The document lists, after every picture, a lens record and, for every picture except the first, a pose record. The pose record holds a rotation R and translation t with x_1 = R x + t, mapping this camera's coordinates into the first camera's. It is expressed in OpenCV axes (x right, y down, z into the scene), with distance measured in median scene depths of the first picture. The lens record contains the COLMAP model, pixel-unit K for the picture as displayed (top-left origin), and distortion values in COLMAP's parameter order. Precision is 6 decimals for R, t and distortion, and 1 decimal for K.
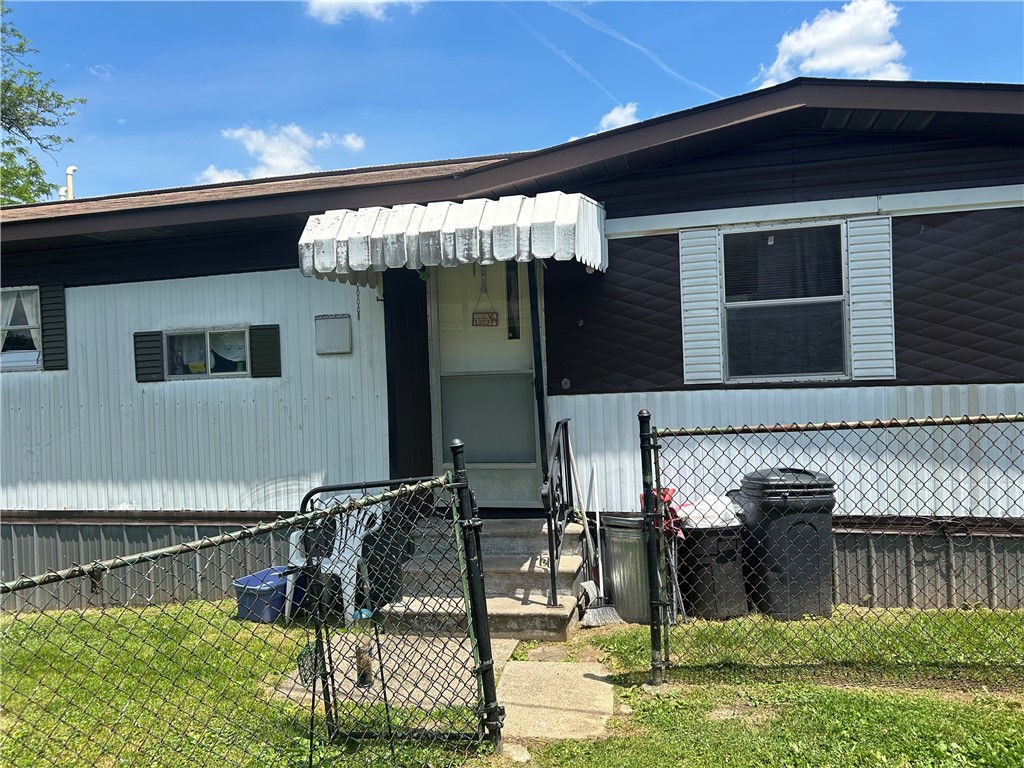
lens RADIAL K [[777.4, 0, 514.0], [0, 777.4, 390.1], [0, 0, 1]] dist [0.006503, 0.002383]
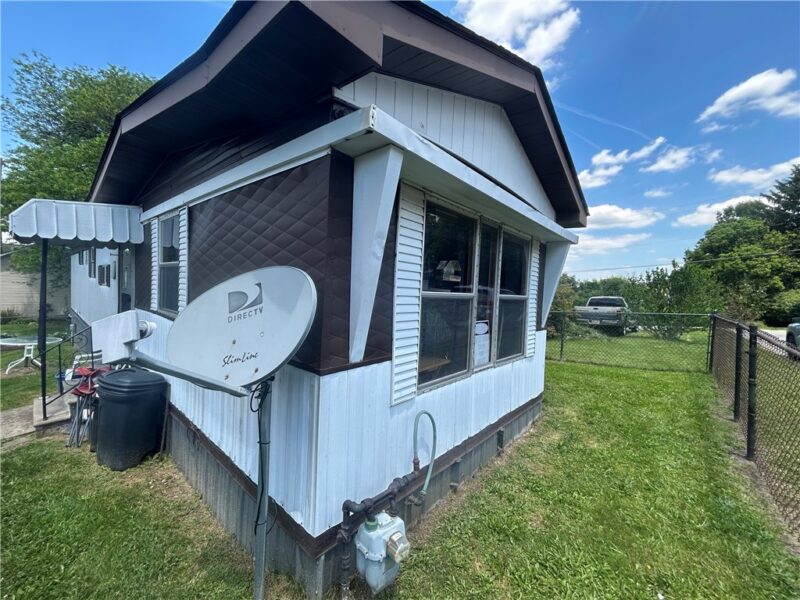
lens RADIAL K [[320.5, 0, 400.0], [0, 320.5, 300.0], [0, 0, 1]] dist [-0.001081, -0.000203]
pose [[0.896721, 0.091377, -0.433061, 1.055284], [-0.076390, 0.995725, 0.051923, -0.110460], [0.435954, -0.013478, 0.899868, 0.622450]]
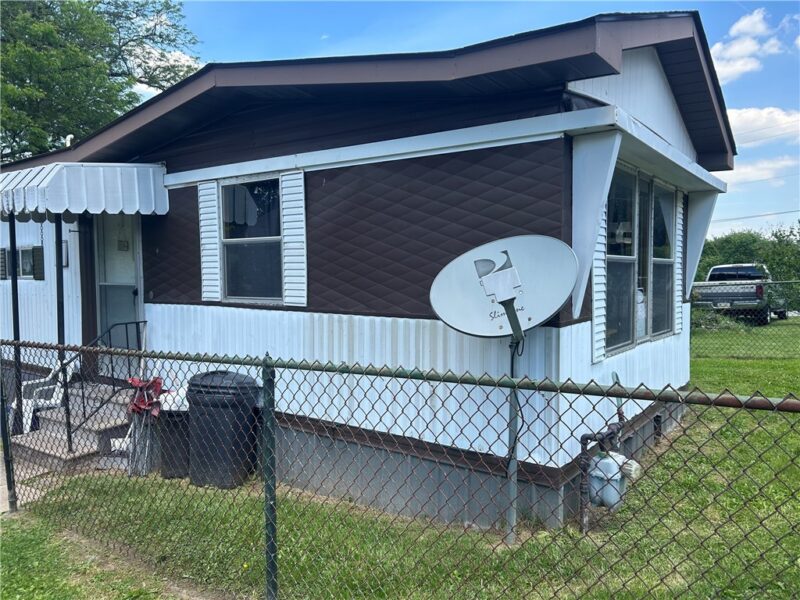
lens RADIAL K [[607.4, 0, 401.6], [0, 607.4, 304.8], [0, 0, 1]] dist [0.006503, 0.002383]
pose [[0.932888, 0.050696, -0.356580, 0.935788], [-0.028059, 0.997265, 0.068375, -0.083177], [0.359071, -0.053781, 0.931759, 0.164649]]
